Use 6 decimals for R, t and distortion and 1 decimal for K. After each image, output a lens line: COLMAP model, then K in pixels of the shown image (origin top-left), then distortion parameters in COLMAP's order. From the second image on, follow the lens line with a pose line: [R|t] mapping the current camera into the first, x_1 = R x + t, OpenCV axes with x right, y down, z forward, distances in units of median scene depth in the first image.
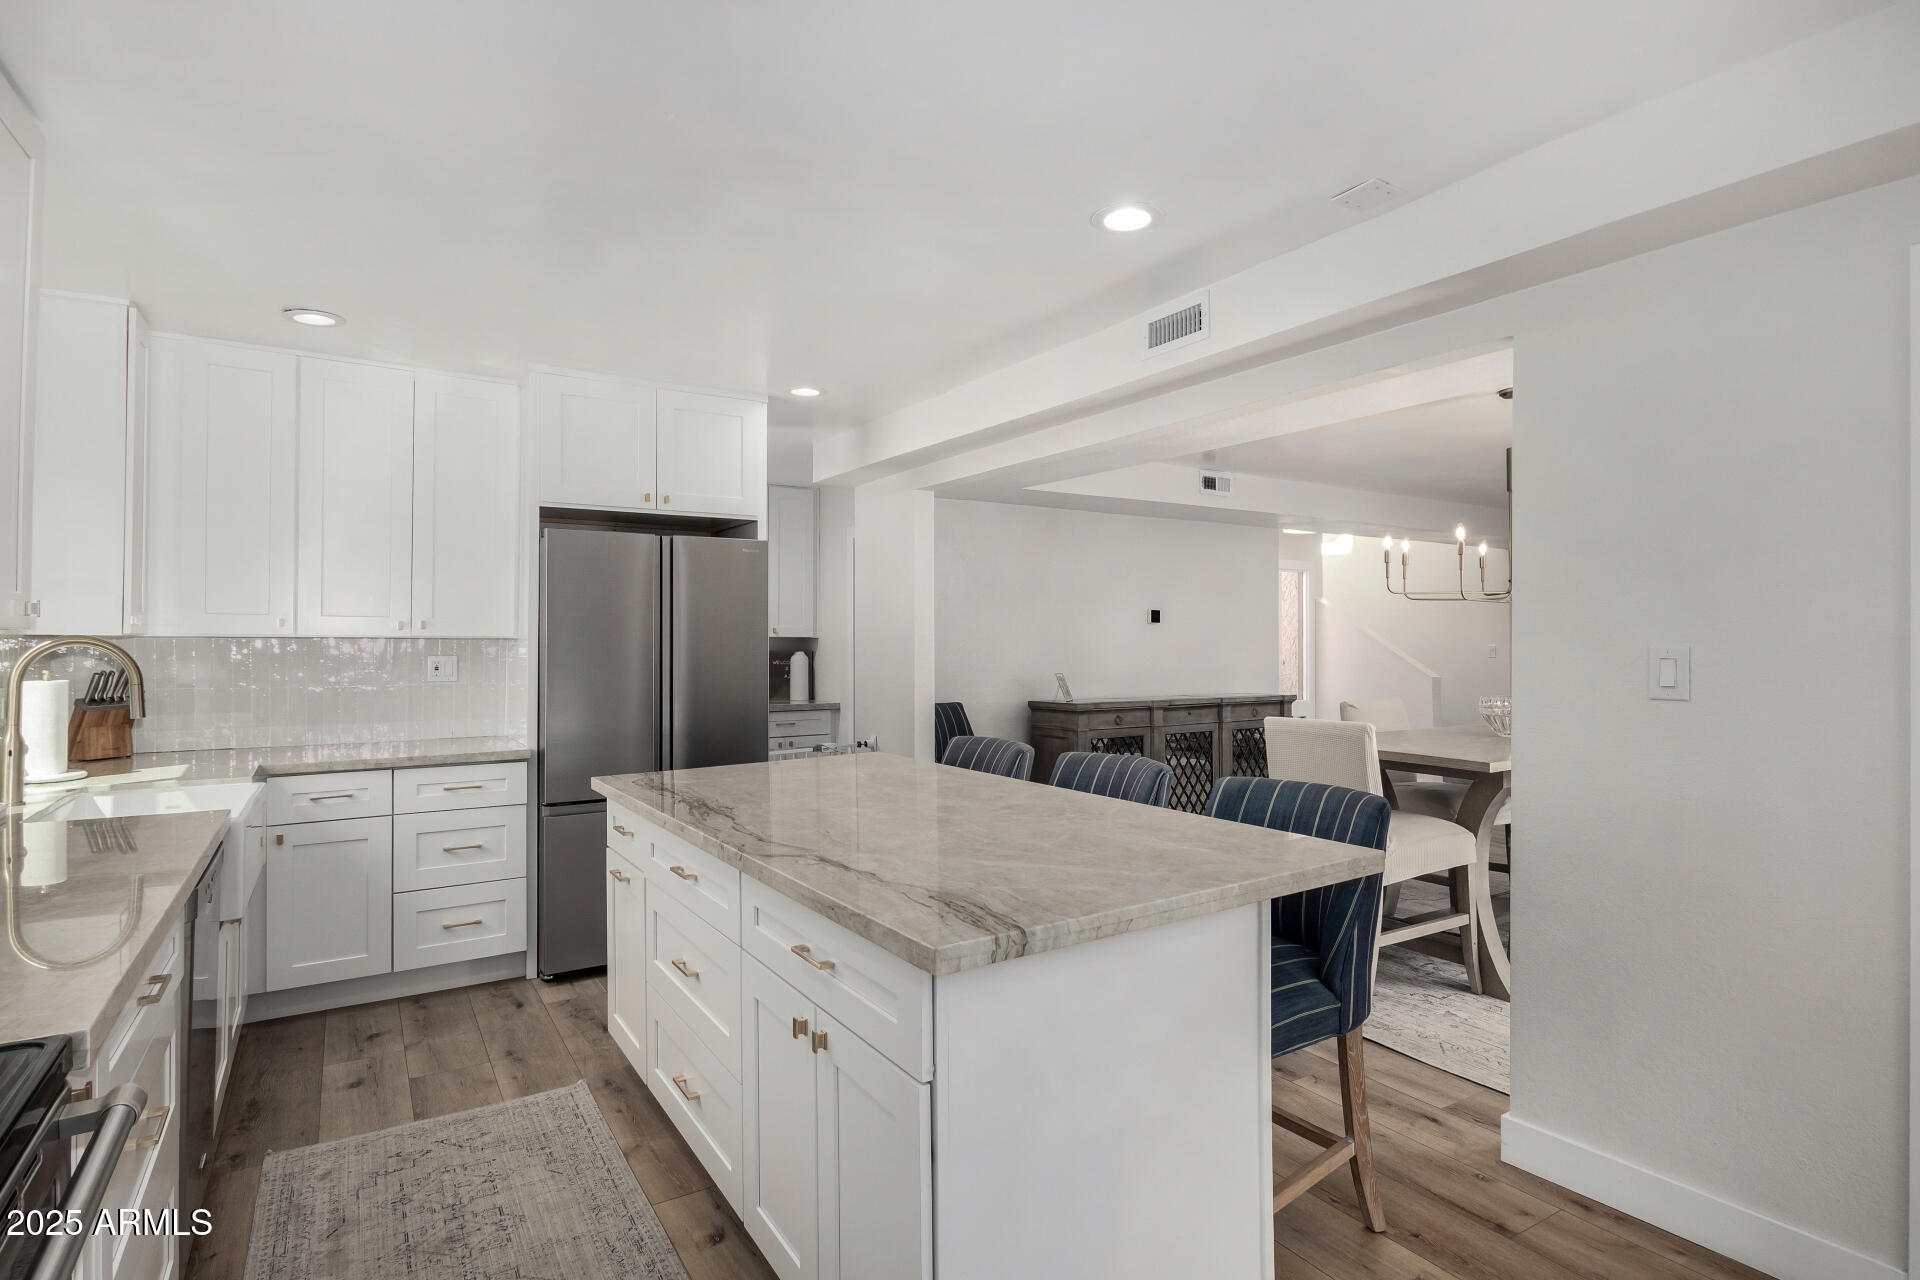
lens RADIAL K [[978.5, 0, 956.3], [0, 978.5, 620.7], [0, 0, 1]] dist [-0.002141, 0.000514]
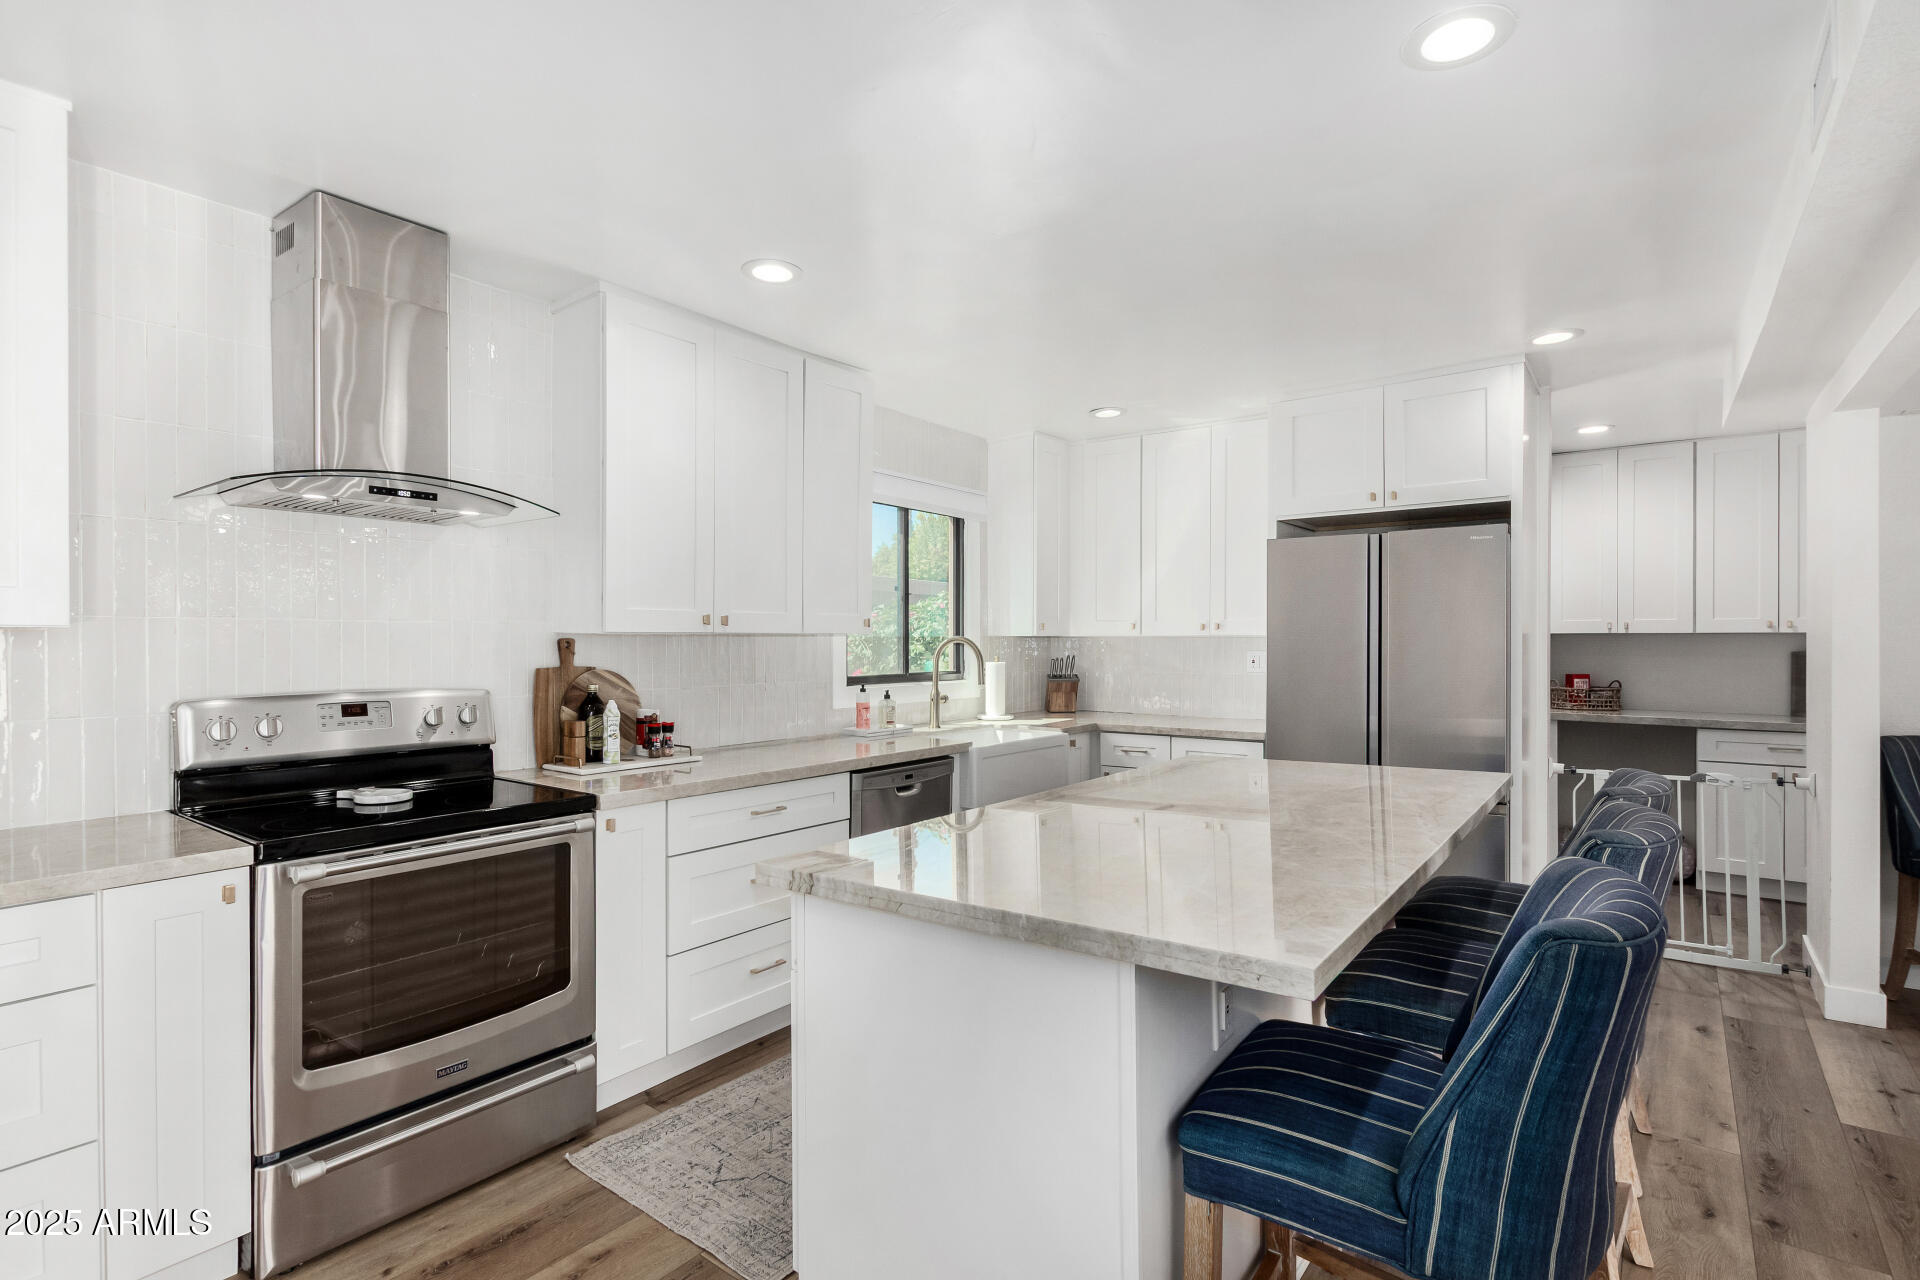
lens RADIAL K [[886.3, 0, 957.0], [0, 886.3, 641.2], [0, 0, 1]] dist [0.005337, -0.001776]
pose [[0.366708, -0.001406, -0.930335, 0.417809], [0.019475, 0.999791, 0.006166, 0.010372], [0.930132, -0.020379, 0.366659, 0.281280]]
